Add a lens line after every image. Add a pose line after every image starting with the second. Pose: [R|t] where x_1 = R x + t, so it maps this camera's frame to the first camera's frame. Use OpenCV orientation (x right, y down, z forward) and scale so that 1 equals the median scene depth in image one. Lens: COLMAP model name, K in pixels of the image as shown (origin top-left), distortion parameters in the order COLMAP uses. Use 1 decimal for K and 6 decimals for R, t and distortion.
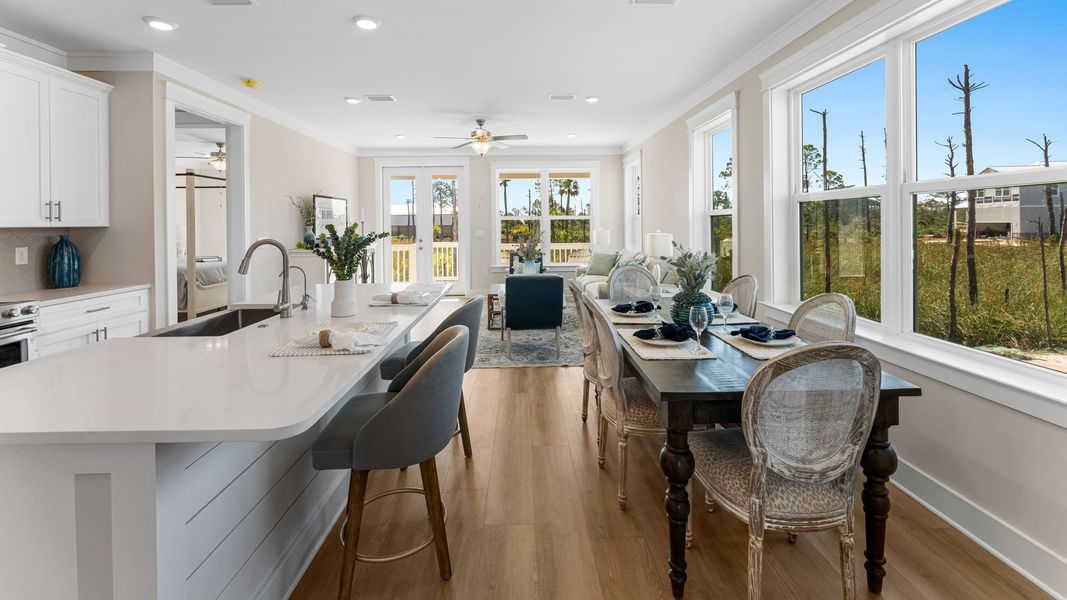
lens RADIAL K [[431.5, 0, 531.4], [0, 431.5, 225.5], [0, 0, 1]] dist [-0.002597, -0.000307]
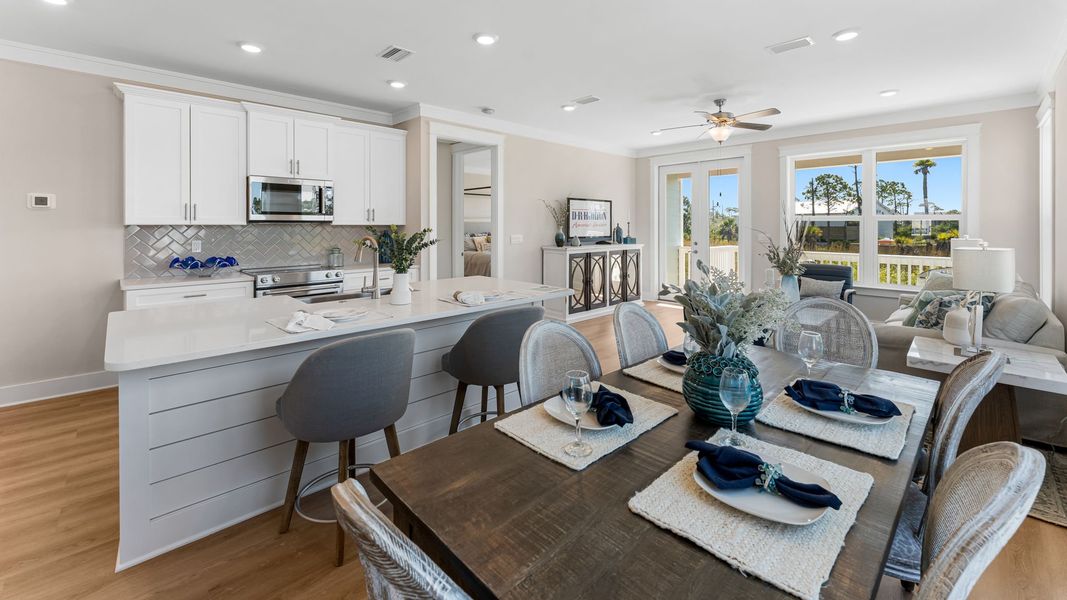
lens RADIAL K [[431.5, 0, 531.4], [0, 431.5, 225.5], [0, 0, 1]] dist [-0.002597, -0.000307]
pose [[0.672746, 0.011729, -0.739780, 0.181993], [-0.011558, 0.999919, 0.005343, -0.003659], [0.739783, 0.004956, 0.672827, 0.132340]]
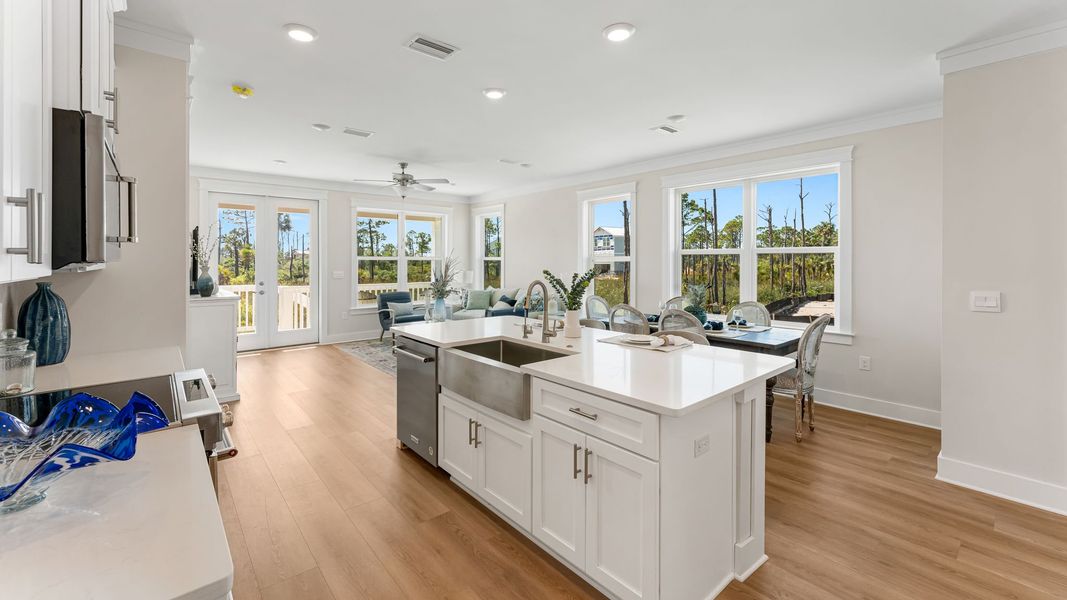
lens RADIAL K [[428.8, 0, 531.3], [0, 428.8, 265.0], [0, 0, 1]] dist [-0.001473, -0.000059]
pose [[0.775427, 0.005245, 0.631416, -0.376420], [-0.005572, 0.999983, -0.001464, -0.002607], [-0.631413, -0.002383, 0.775443, 0.016928]]
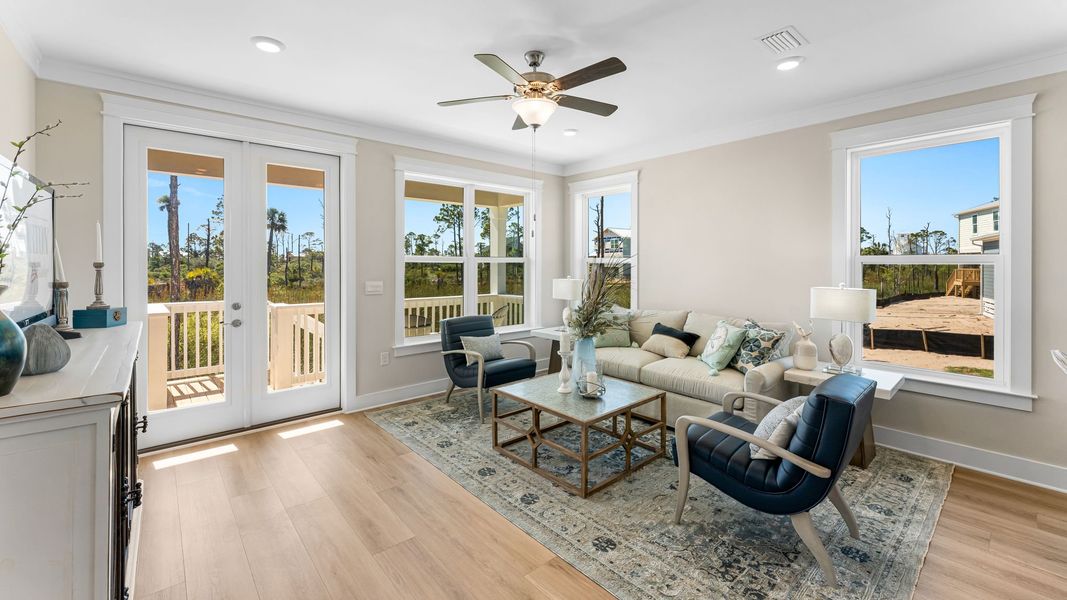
lens RADIAL K [[428.8, 0, 531.3], [0, 428.8, 265.0], [0, 0, 1]] dist [-0.001473, -0.000059]
pose [[0.769347, 0.008678, 0.638772, -0.305100], [-0.004918, 0.999959, -0.007662, -0.005554], [-0.638812, 0.002753, 0.769358, 0.462927]]
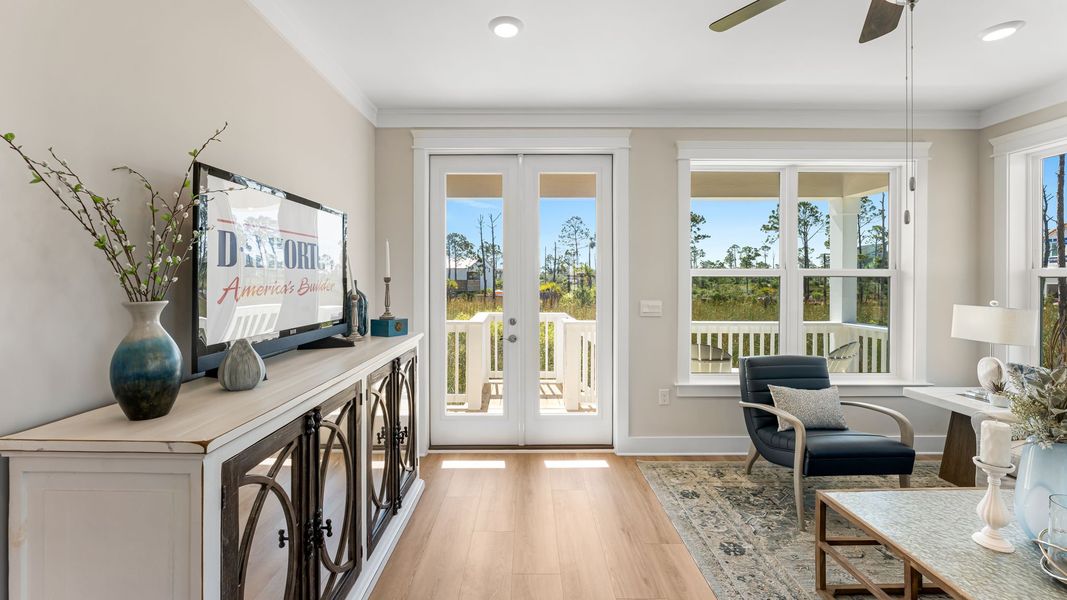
lens RADIAL K [[434.2, 0, 529.6], [0, 434.2, 280.5], [0, 0, 1]] dist [-0.007638, 0.000022]
pose [[0.999642, 0.011471, -0.024192, -0.228731], [-0.011497, 0.999933, -0.000967, -0.006534], [0.024179, 0.001244, 0.999707, 0.553833]]
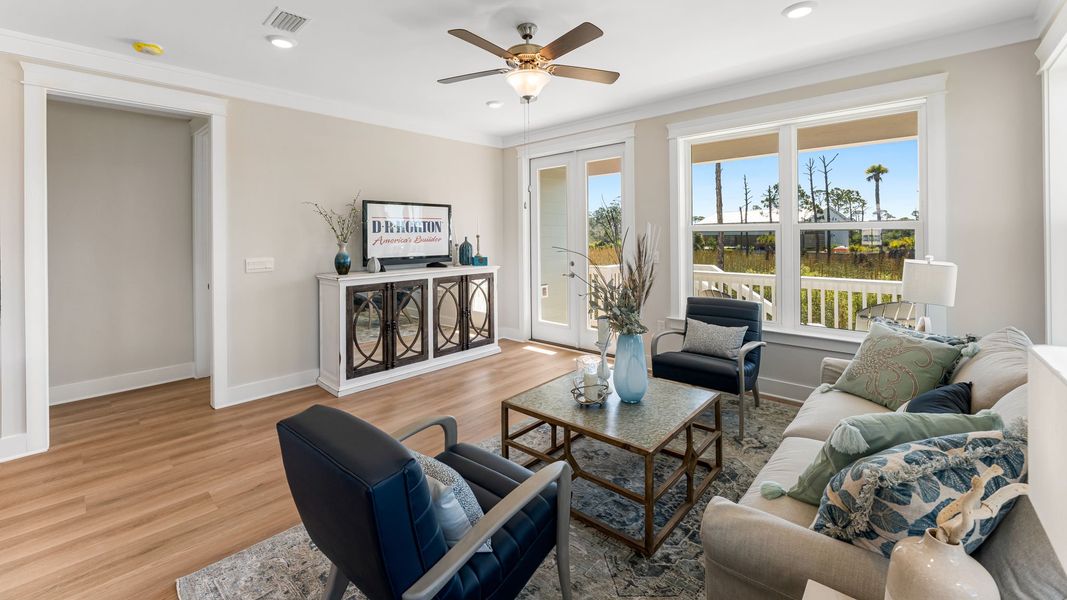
lens RADIAL K [[435.6, 0, 529.0], [0, 435.6, 235.8], [0, 0, 1]] dist [-0.007815, 0.000070]
pose [[0.716836, 0.004257, -0.697229, 0.160222], [-0.001904, 0.999990, 0.004149, -0.010068], [0.697239, -0.001647, 0.716837, 0.475278]]
